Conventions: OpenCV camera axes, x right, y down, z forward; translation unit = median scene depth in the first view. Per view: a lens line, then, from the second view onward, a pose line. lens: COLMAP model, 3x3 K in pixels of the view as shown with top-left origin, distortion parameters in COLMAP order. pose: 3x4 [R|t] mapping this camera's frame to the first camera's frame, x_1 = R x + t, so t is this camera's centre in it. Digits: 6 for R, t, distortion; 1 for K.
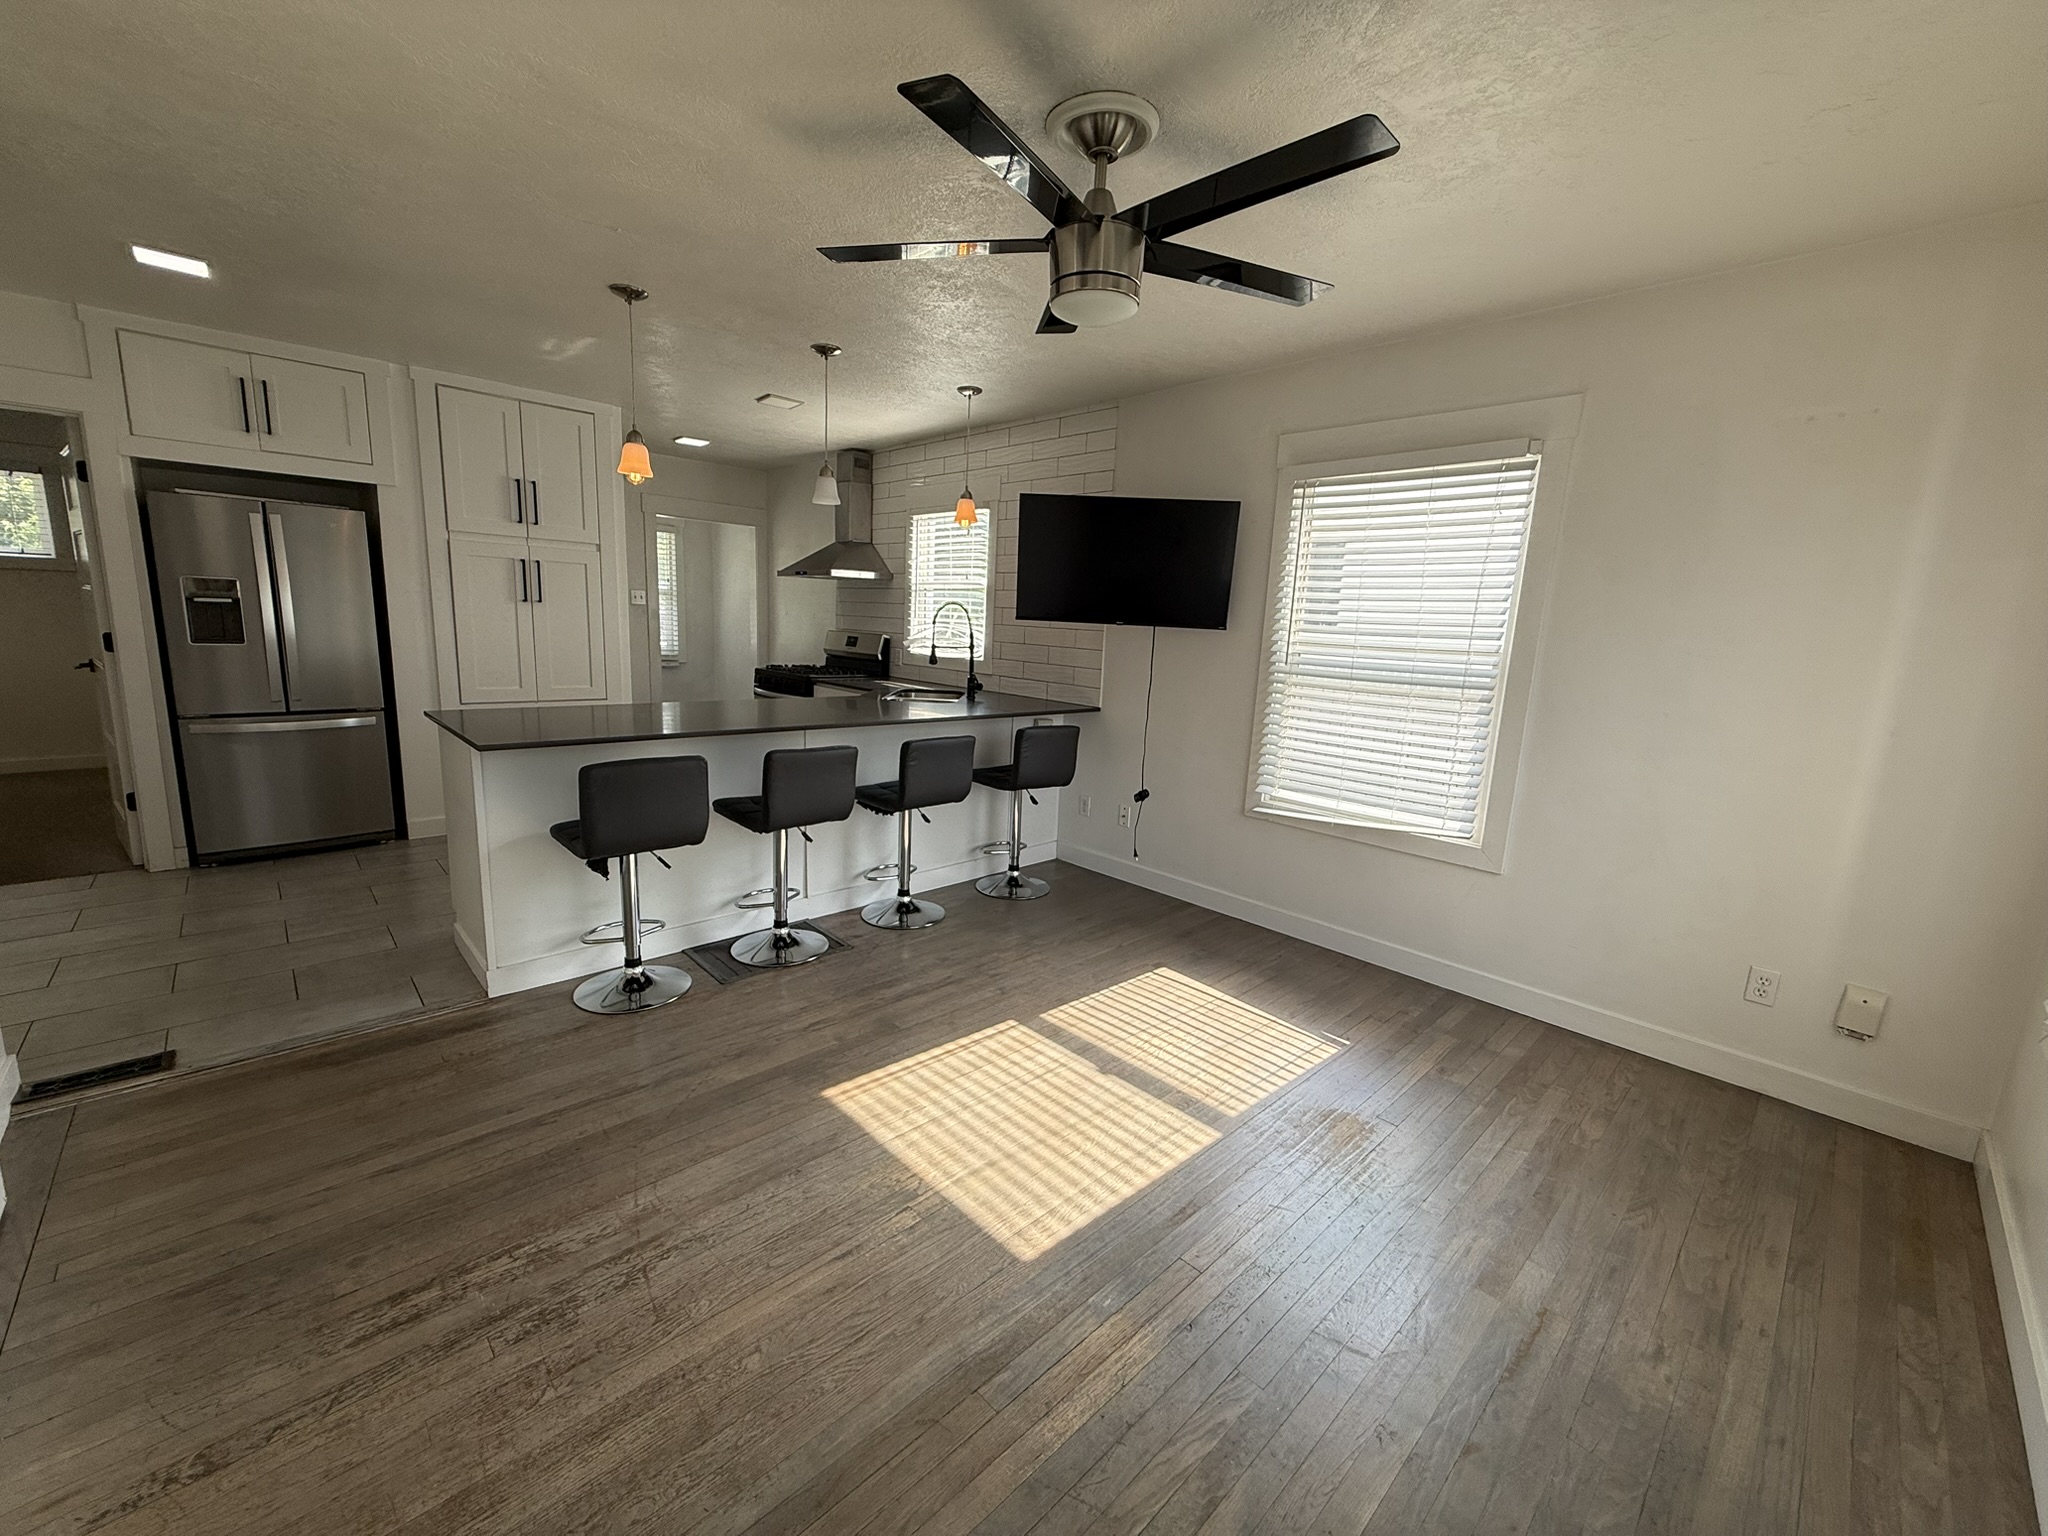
lens RADIAL K [[814.9, 0, 1021.2], [0, 814.9, 765.1], [0, 0, 1]] dist [0.000209, 0.000391]
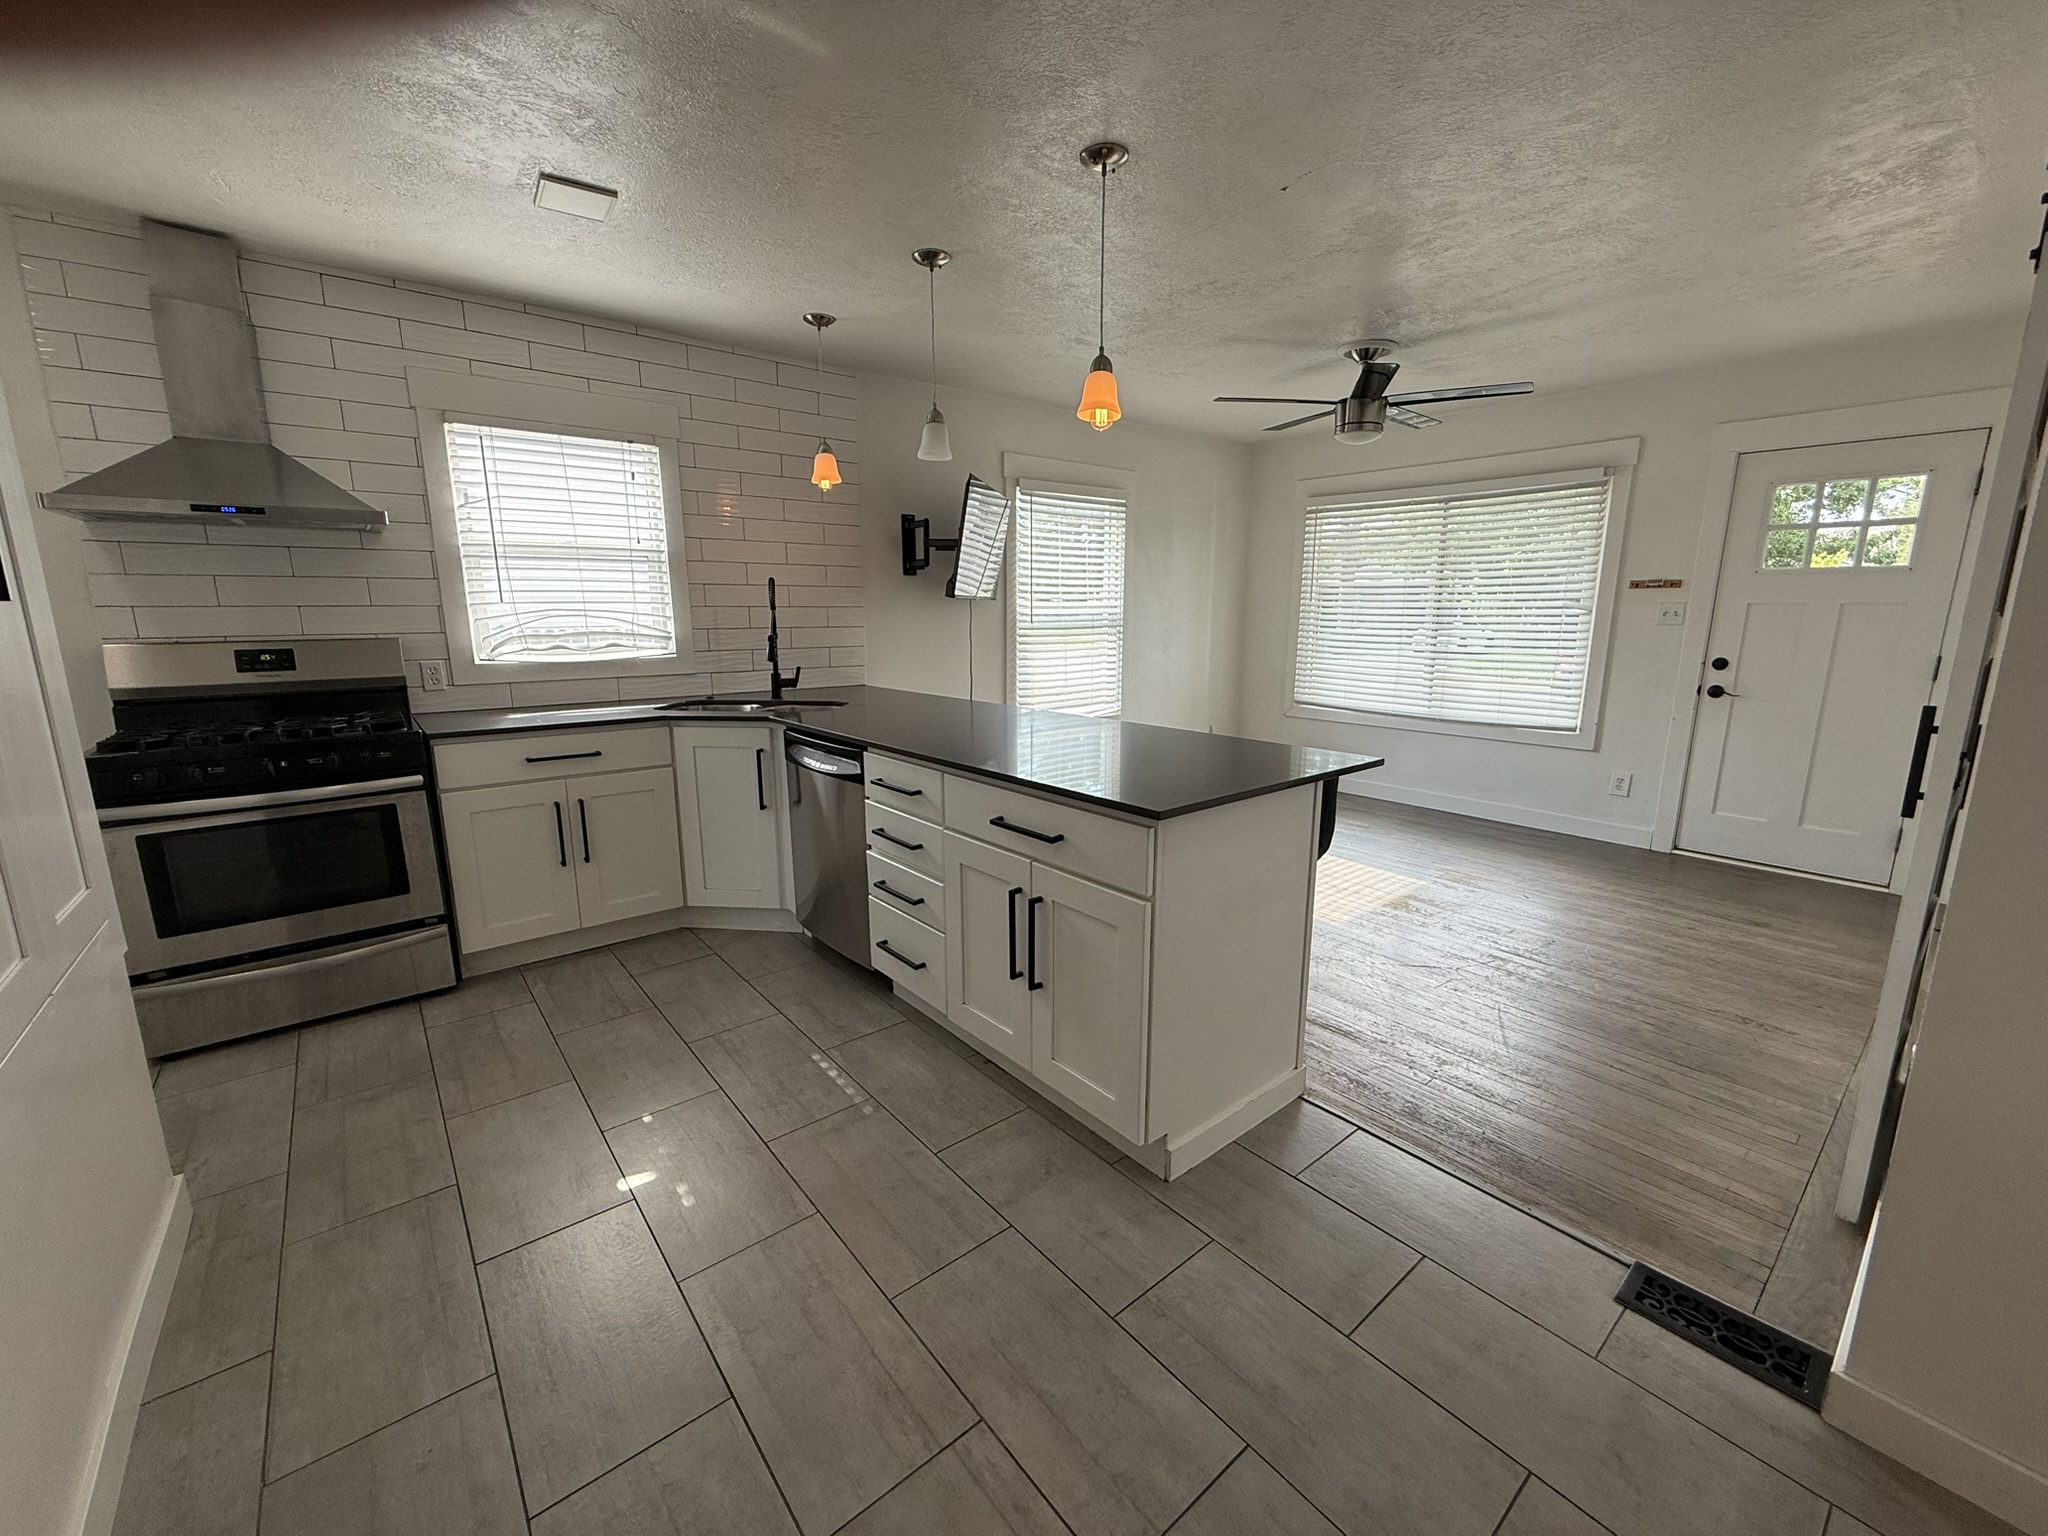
lens RADIAL K [[814.9, 0, 1021.2], [0, 814.9, 765.1], [0, 0, 1]] dist [0.000209, 0.000391]
pose [[0.076388, -0.234714, 0.969059, -0.830720], [0.181643, 0.958910, 0.217937, -0.151353], [-0.980393, 0.159375, 0.115883, 0.682592]]
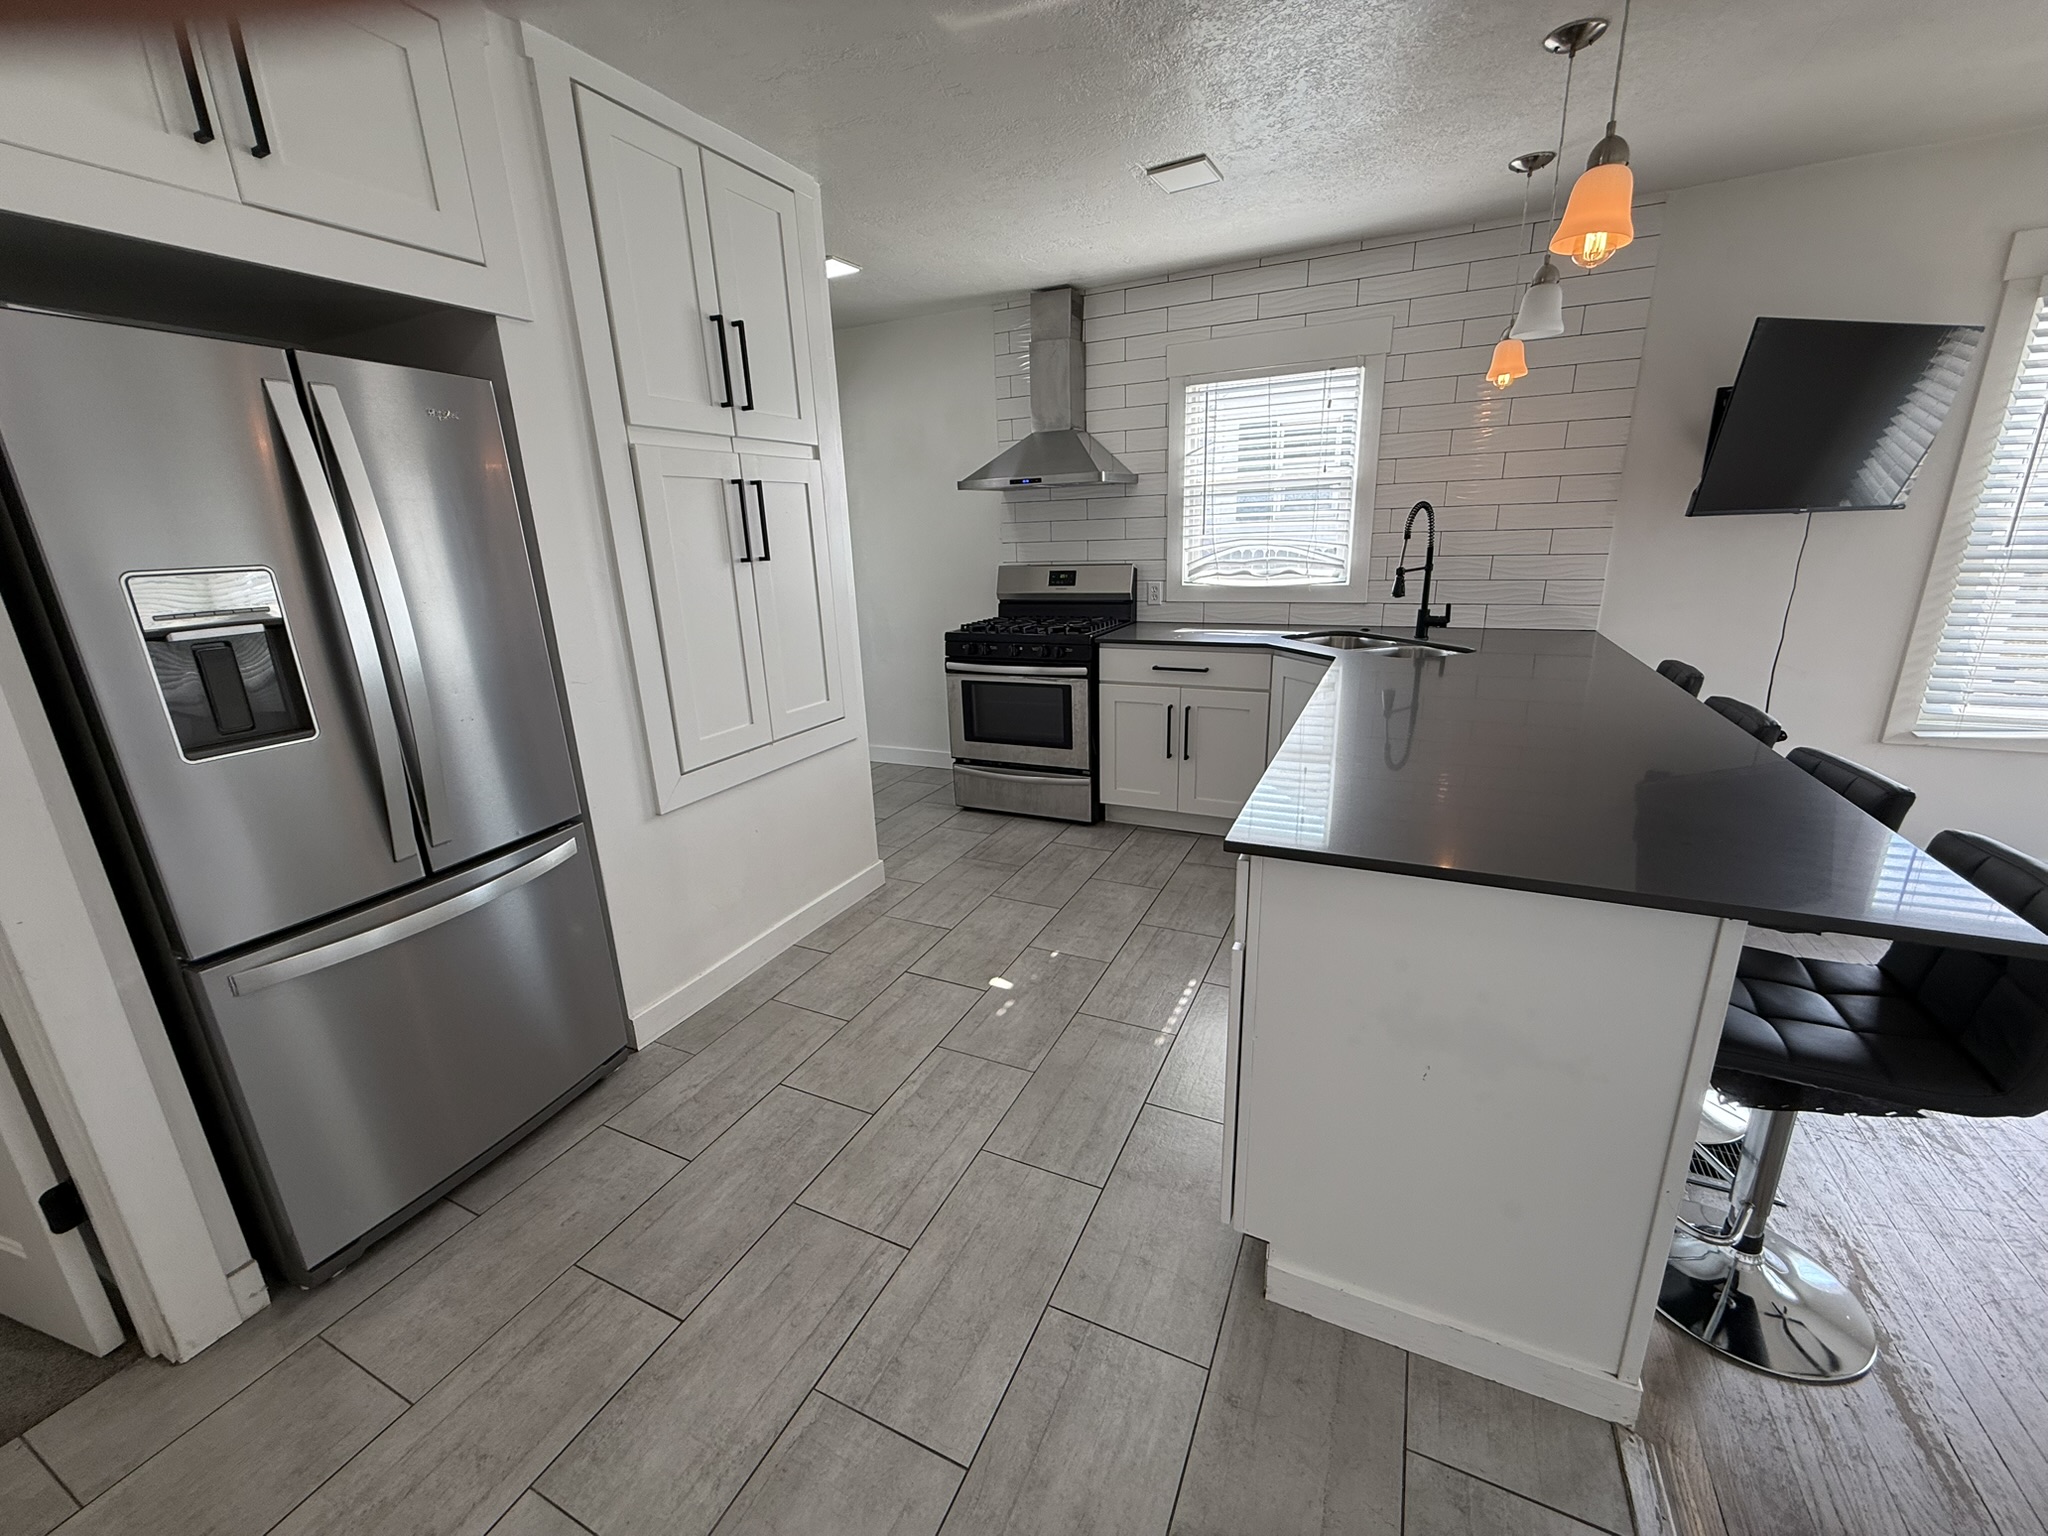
lens RADIAL K [[814.9, 0, 1021.2], [0, 814.9, 765.1], [0, 0, 1]] dist [0.000209, 0.000391]
pose [[0.931194, -0.173439, 0.320620, -0.639468], [0.138187, 0.981864, 0.129796, -0.115265], [-0.337317, -0.076560, 0.938273, 0.435059]]
